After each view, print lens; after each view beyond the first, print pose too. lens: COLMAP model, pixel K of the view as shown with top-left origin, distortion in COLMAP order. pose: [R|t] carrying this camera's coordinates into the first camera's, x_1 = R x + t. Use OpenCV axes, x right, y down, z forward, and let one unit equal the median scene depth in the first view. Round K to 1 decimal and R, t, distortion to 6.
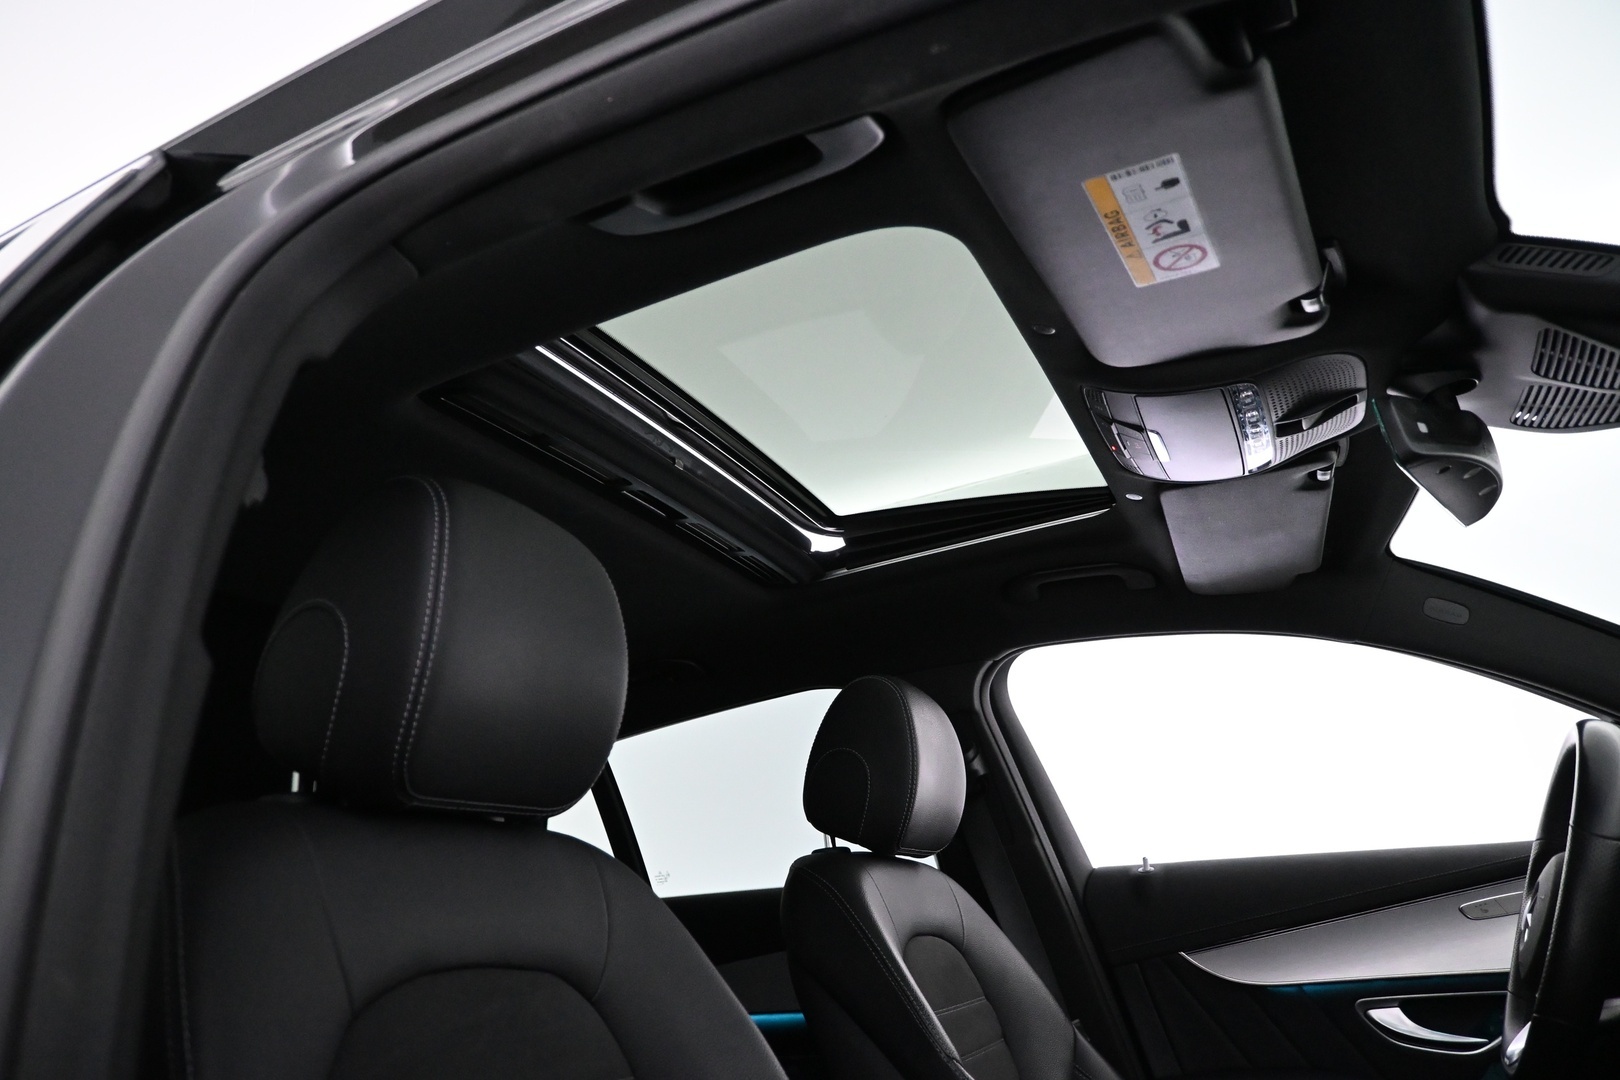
lens RADIAL K [[1091.5, 0, 799.7], [0, 1091.5, 538.9], [0, 0, 1]] dist [-0.006426, 0.006752]
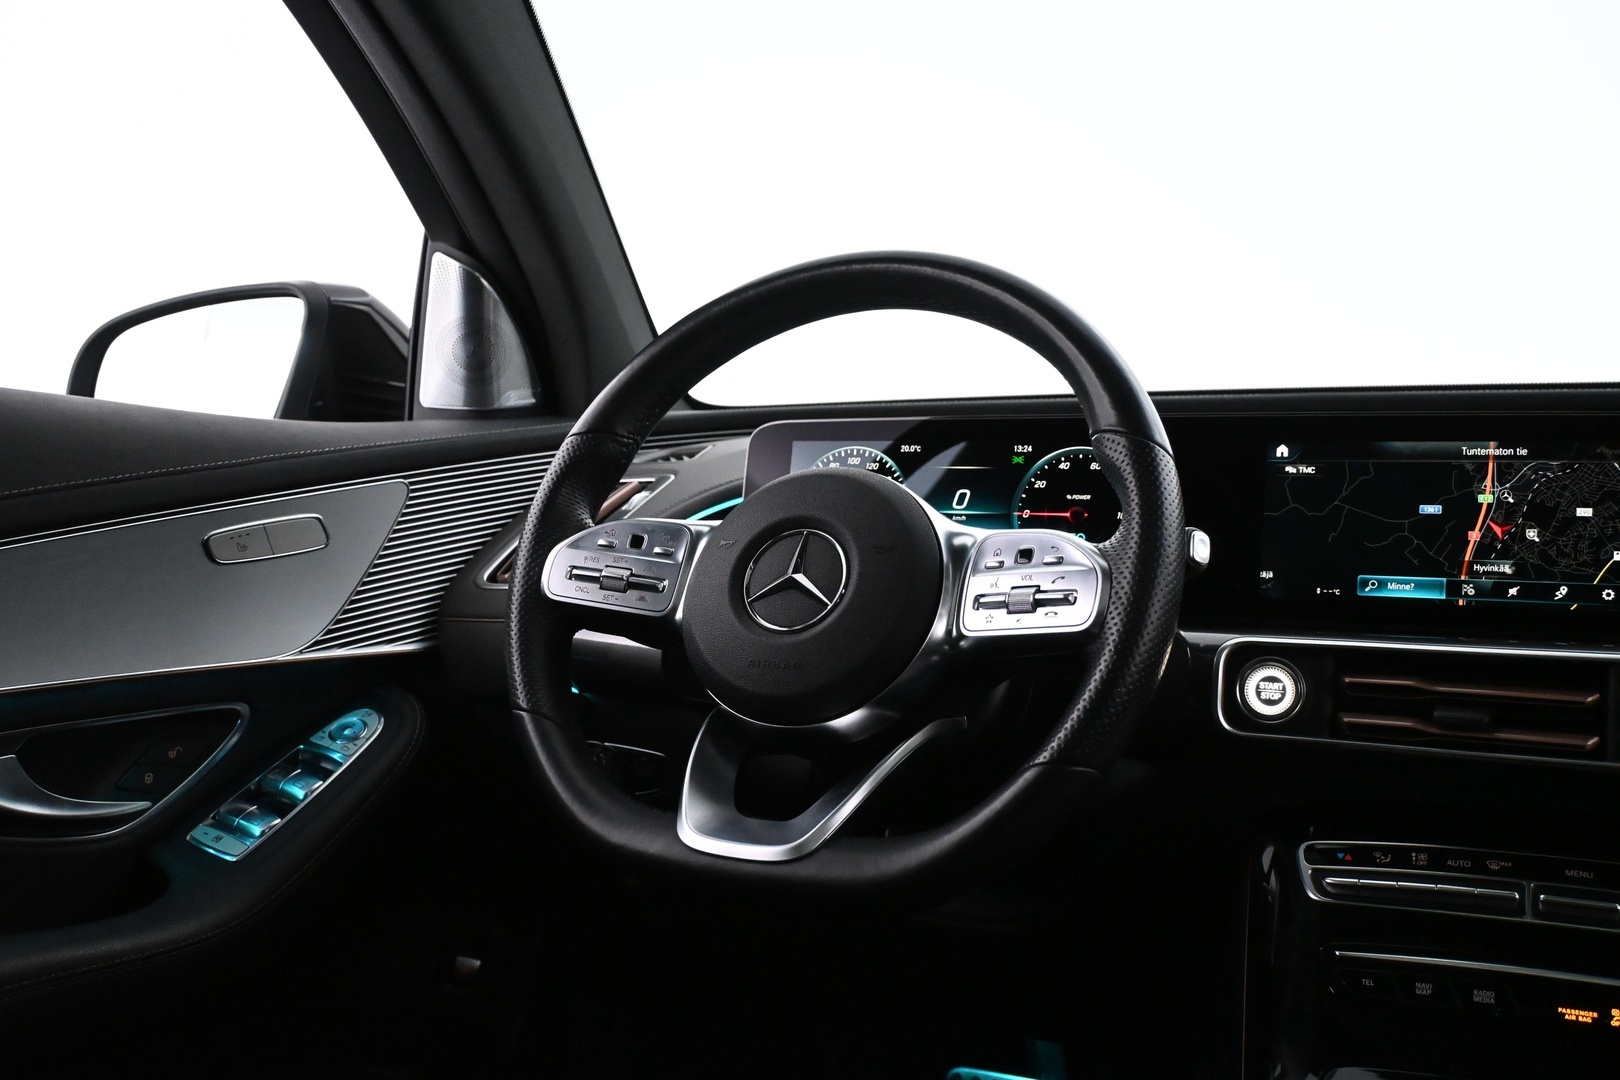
lens RADIAL K [[1496.8, 0, 809.6], [0, 1496.8, 520.8], [0, 0, 1]] dist [-0.016092, 0.000000]
pose [[-0.030823, 0.051760, 0.998184, -0.029922], [-0.367425, 0.928150, -0.059474, 0.267854], [-0.929542, -0.368591, -0.009591, 0.752456]]
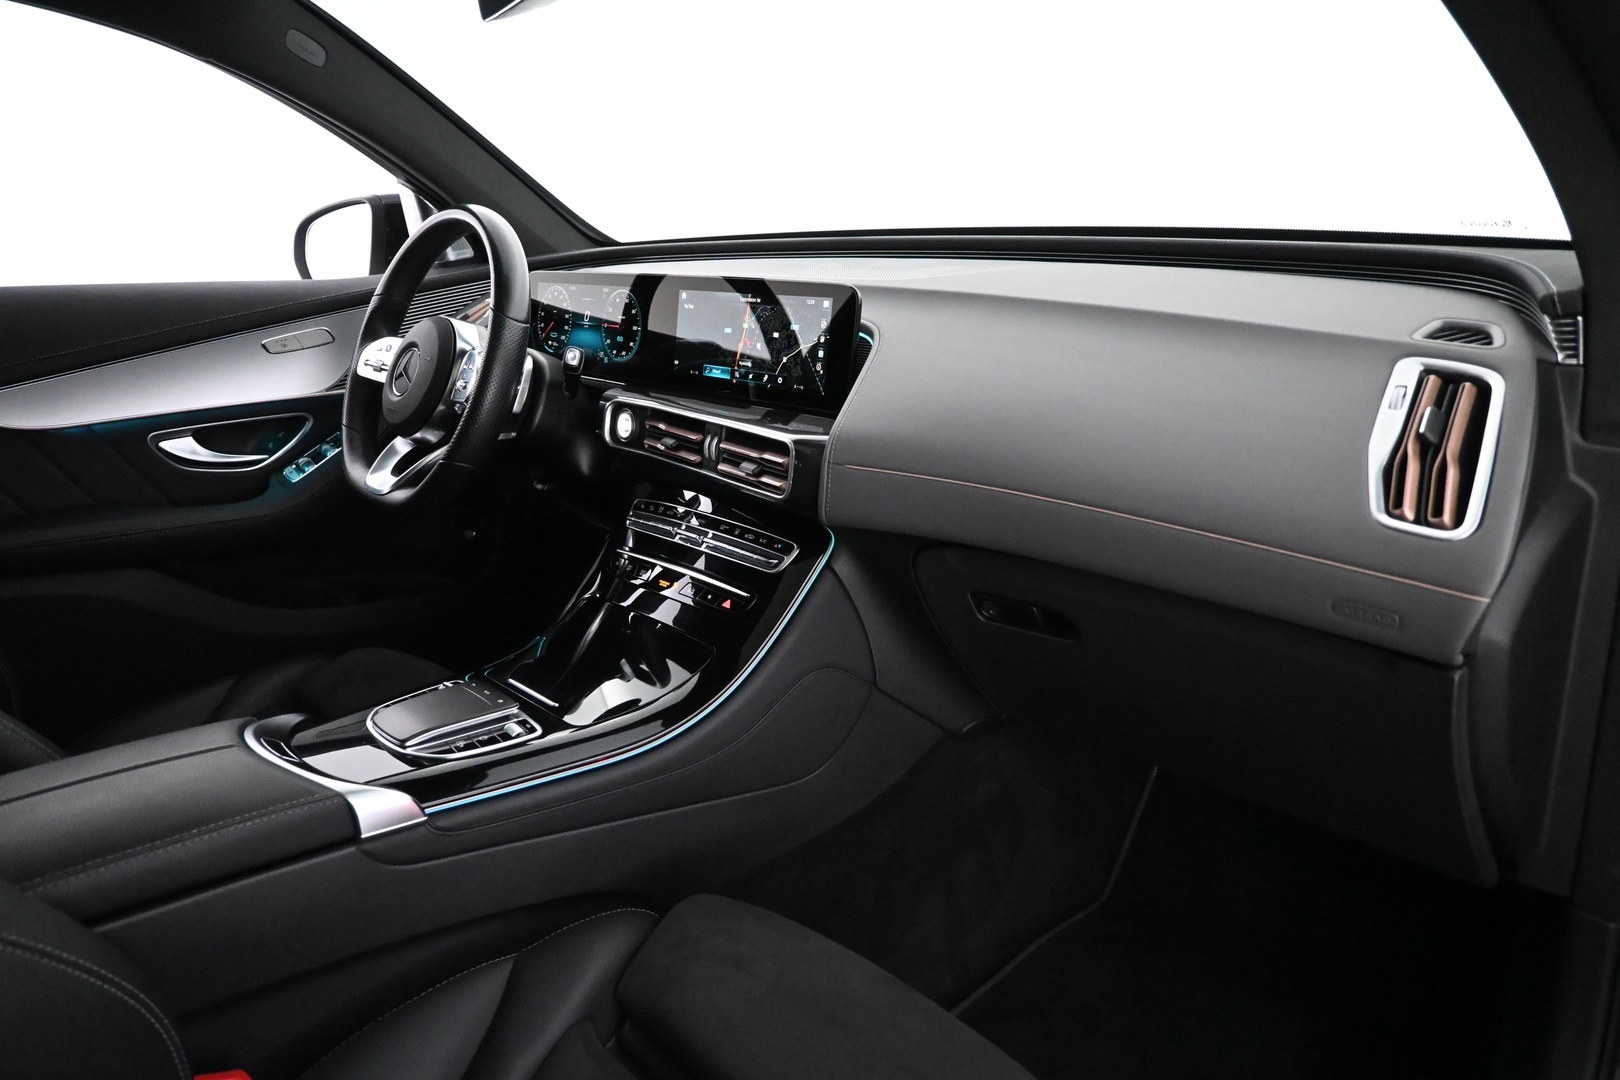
lens RADIAL K [[1091.5, 0, 814.3], [0, 1091.5, 546.9], [0, 0, 1]] dist [-0.006426, 0.006752]
pose [[0.339766, -0.218663, 0.914738, -0.206122], [-0.330998, 0.882575, 0.333919, -0.012361], [-0.880340, -0.416231, 0.227492, 0.211098]]
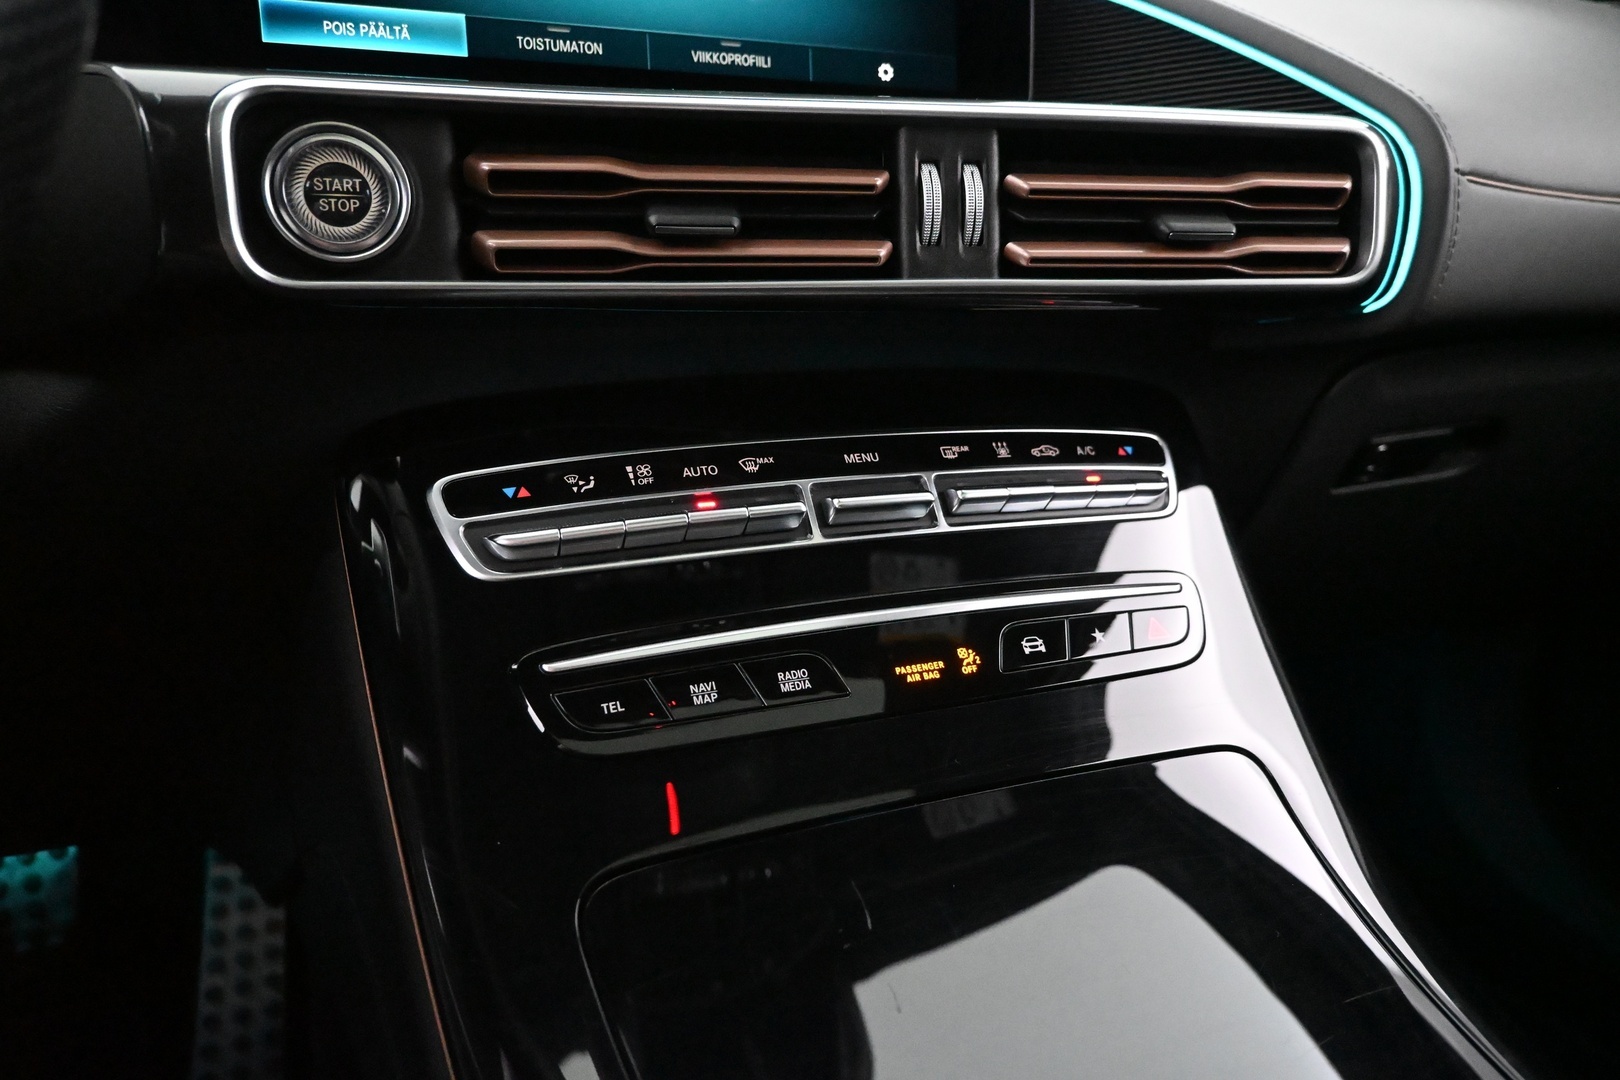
lens RADIAL K [[1091.5, 0, 813.4], [0, 1091.5, 535.5], [0, 0, 1]] dist [-0.006426, 0.006752]
pose [[-0.749537, -0.146957, 0.645444, 0.316813], [-0.213089, 0.976711, -0.025073, 0.278709], [-0.626728, -0.156330, -0.763396, 0.653844]]
